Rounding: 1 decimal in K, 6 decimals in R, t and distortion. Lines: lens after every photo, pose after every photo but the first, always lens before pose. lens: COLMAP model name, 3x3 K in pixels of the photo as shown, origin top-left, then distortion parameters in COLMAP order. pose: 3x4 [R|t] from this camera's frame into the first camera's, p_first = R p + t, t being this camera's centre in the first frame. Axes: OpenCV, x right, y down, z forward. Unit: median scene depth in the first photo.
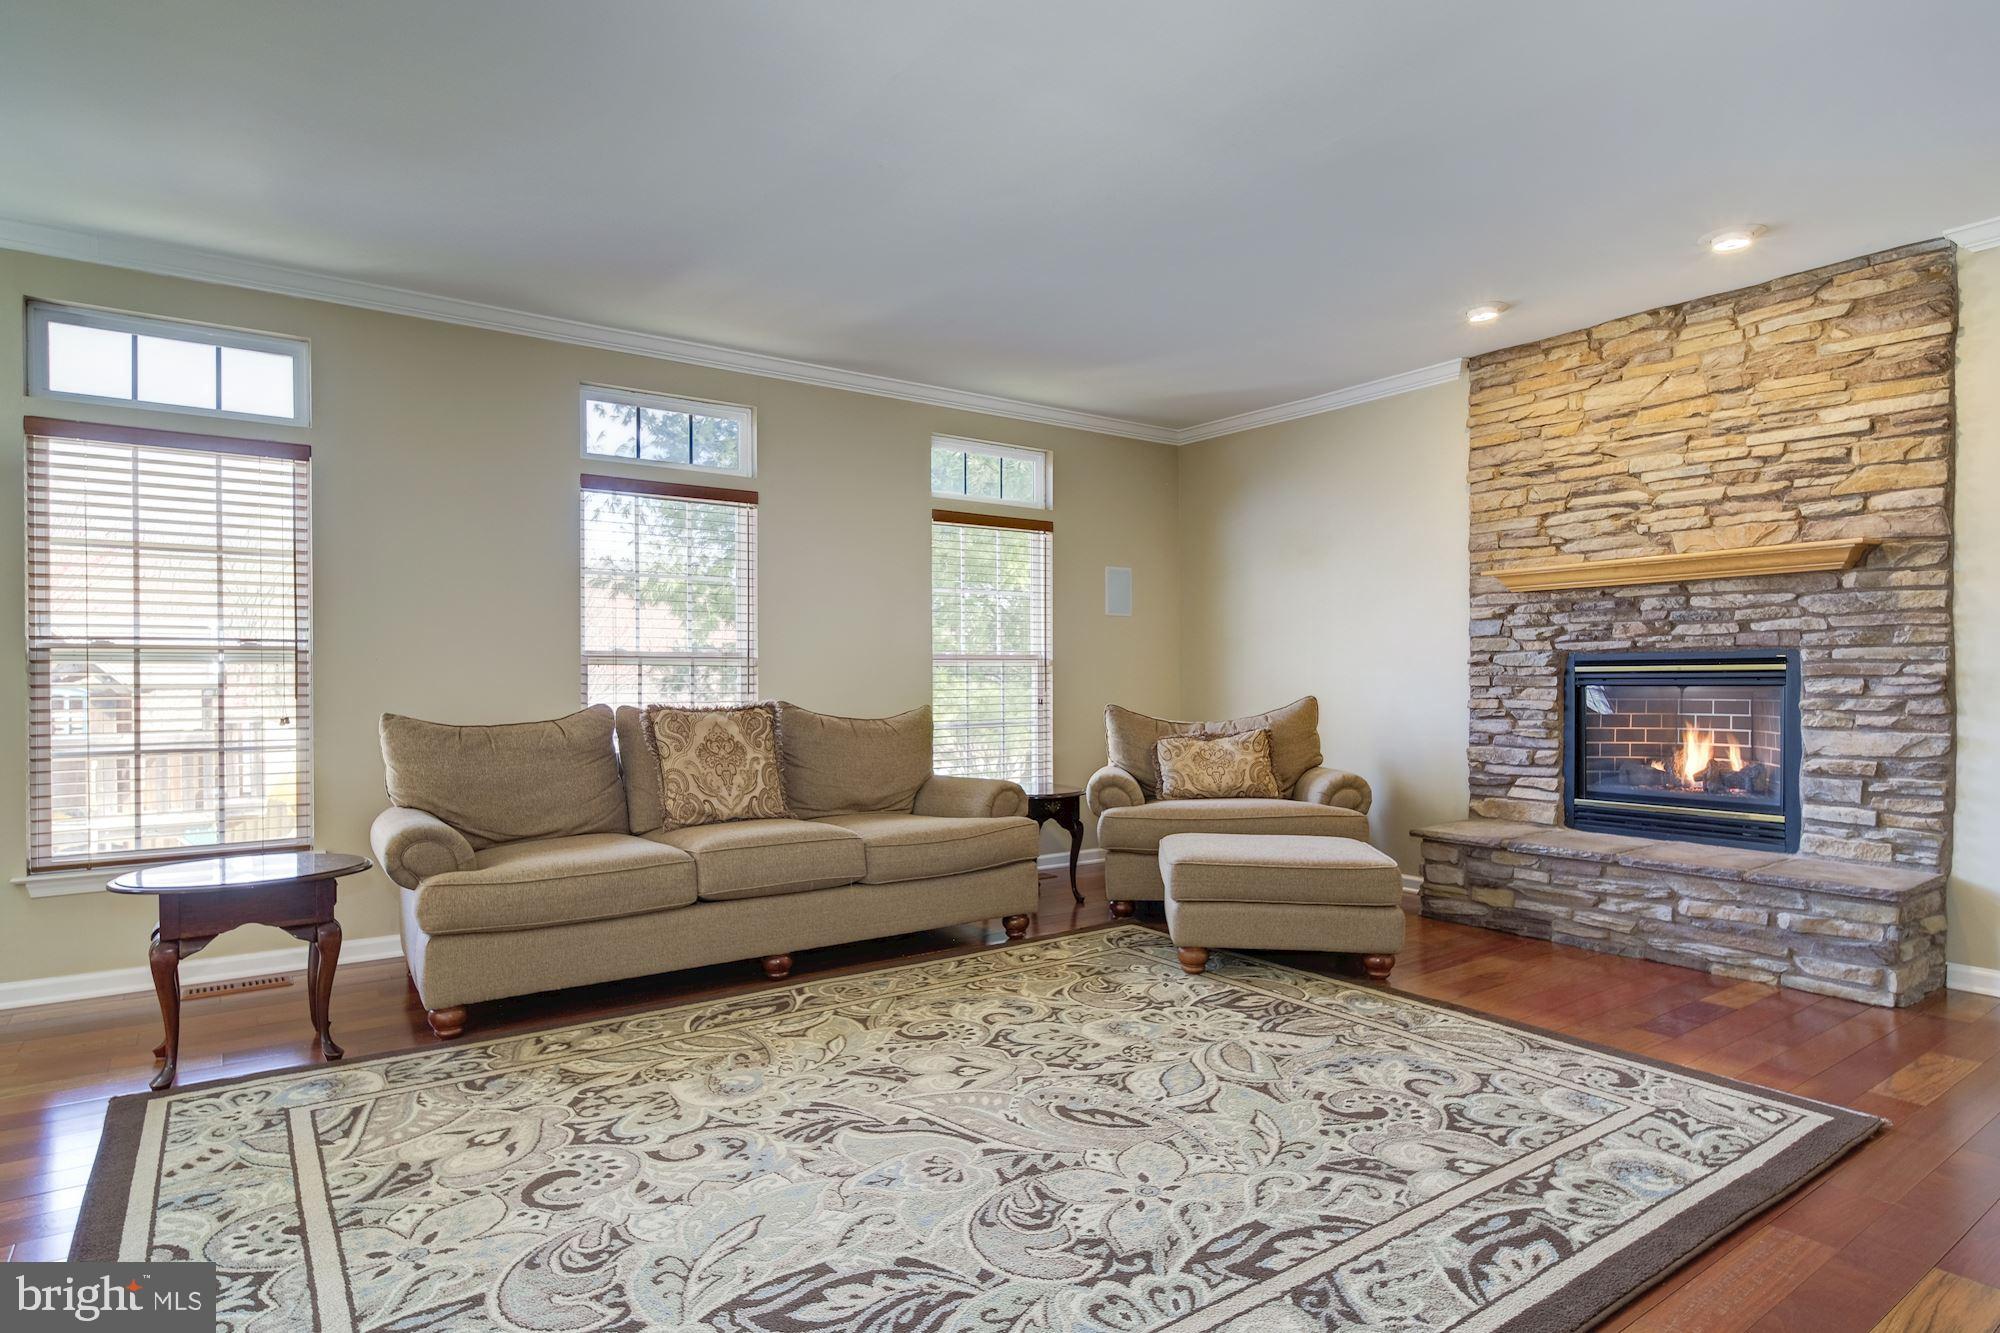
lens RADIAL K [[1087.9, 0, 1016.4], [0, 1087.9, 686.7], [0, 0, 1]] dist [0.007001, 0.000969]
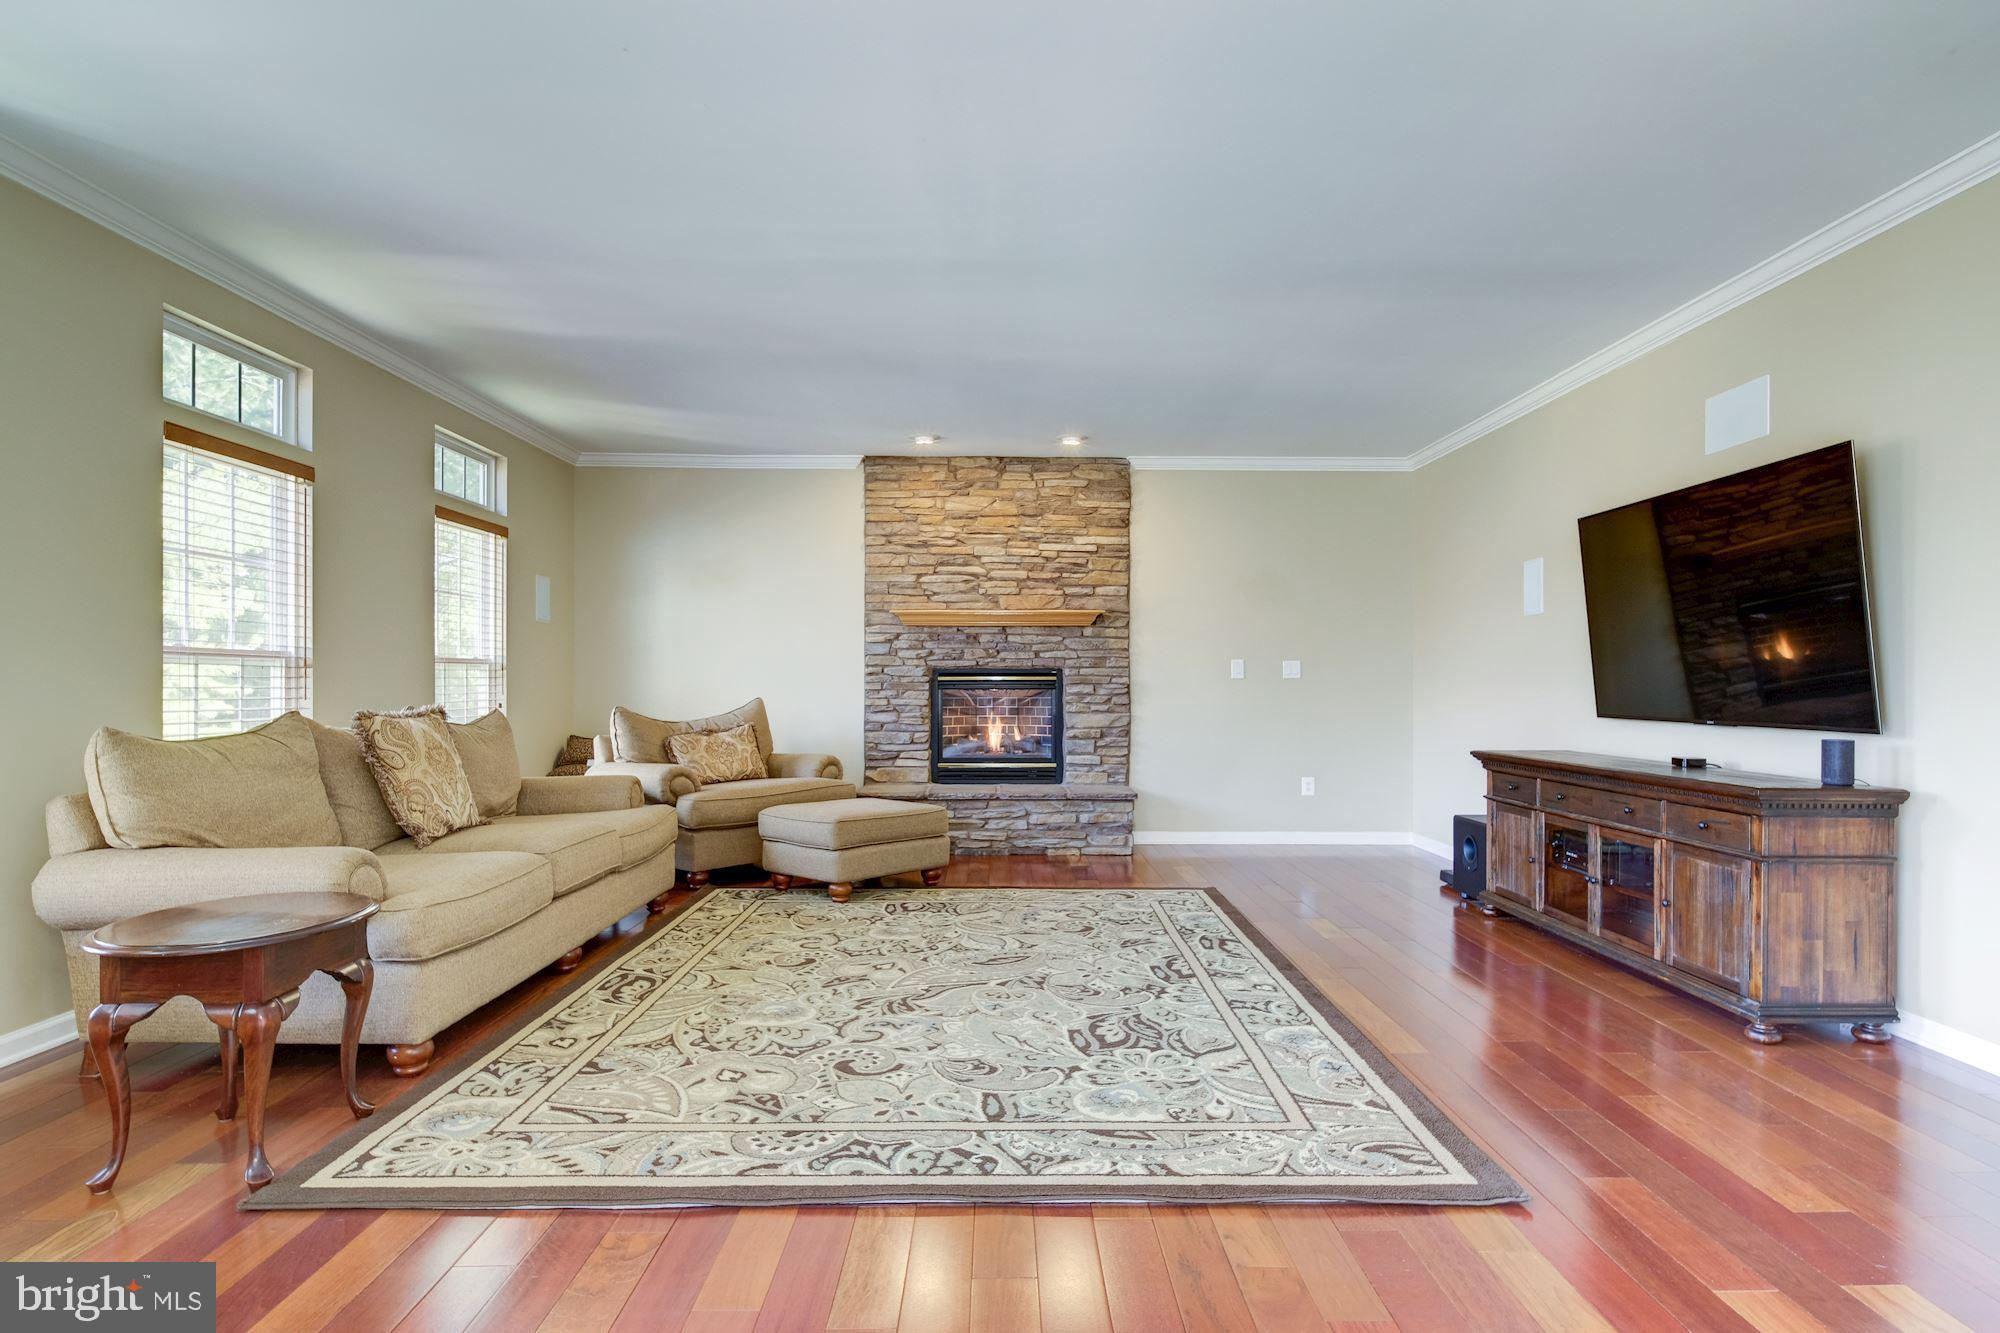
lens RADIAL K [[1087.9, 0, 1016.4], [0, 1087.9, 686.7], [0, 0, 1]] dist [0.007001, 0.000969]
pose [[0.578290, 0.000750, 0.815831, -0.729462], [0.002080, 0.999995, -0.002394, -0.000618], [-0.815829, 0.003081, 0.578285, 0.037138]]
